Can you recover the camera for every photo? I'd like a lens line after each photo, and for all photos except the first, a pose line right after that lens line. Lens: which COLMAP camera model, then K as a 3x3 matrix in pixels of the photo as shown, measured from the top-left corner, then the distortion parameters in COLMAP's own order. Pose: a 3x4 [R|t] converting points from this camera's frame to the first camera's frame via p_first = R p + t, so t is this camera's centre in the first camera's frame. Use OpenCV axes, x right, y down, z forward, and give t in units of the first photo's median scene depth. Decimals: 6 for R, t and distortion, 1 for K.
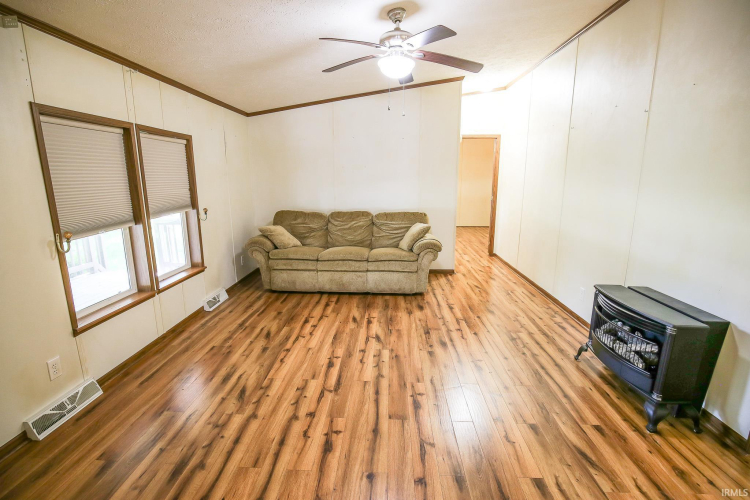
lens RADIAL K [[355.4, 0, 375.8], [0, 355.4, 248.5], [0, 0, 1]] dist [-0.020472, 0.005904]
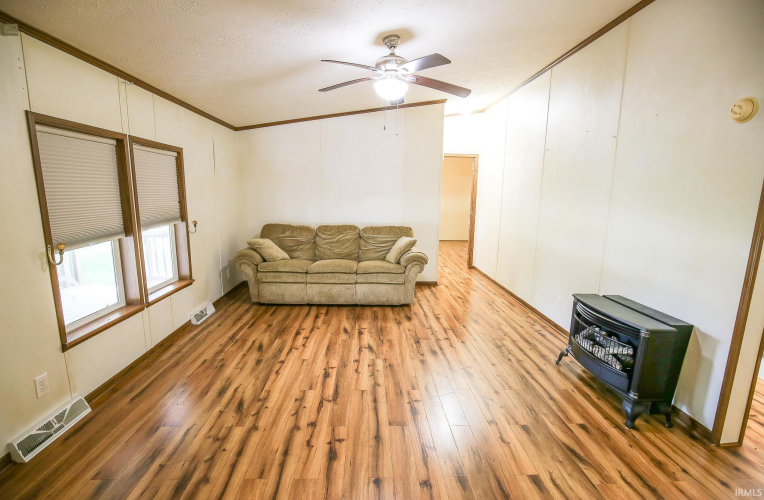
lens RADIAL K [[349.6, 0, 380.6], [0, 349.6, 249.9], [0, 0, 1]] dist [-0.017825, 0.004412]
pose [[0.996663, 0.001619, 0.081614, -0.055305], [0.001255, 0.999381, -0.035157, 0.004454], [-0.081621, 0.035142, 0.996044, -0.020229]]
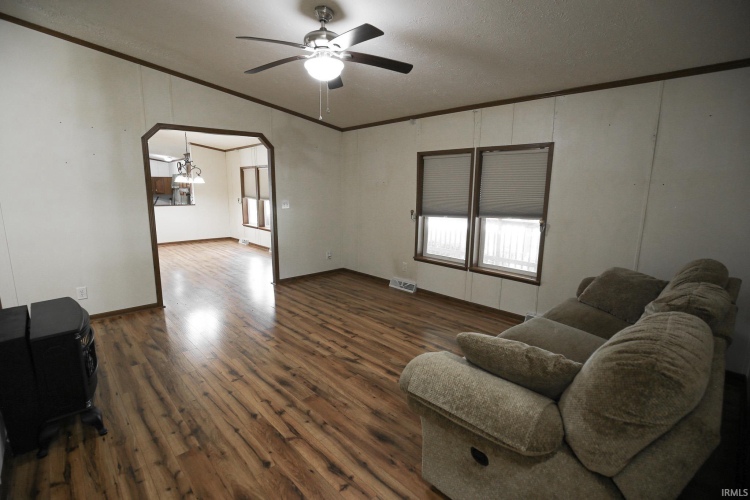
lens RADIAL K [[355.4, 0, 373.9], [0, 355.4, 249.7], [0, 0, 1]] dist [-0.020472, 0.005904]
pose [[-0.698773, 0.120050, -0.705198, 0.665412], [-0.149031, 0.939755, 0.307654, -0.351569], [0.699647, 0.320076, -0.638784, 1.777729]]
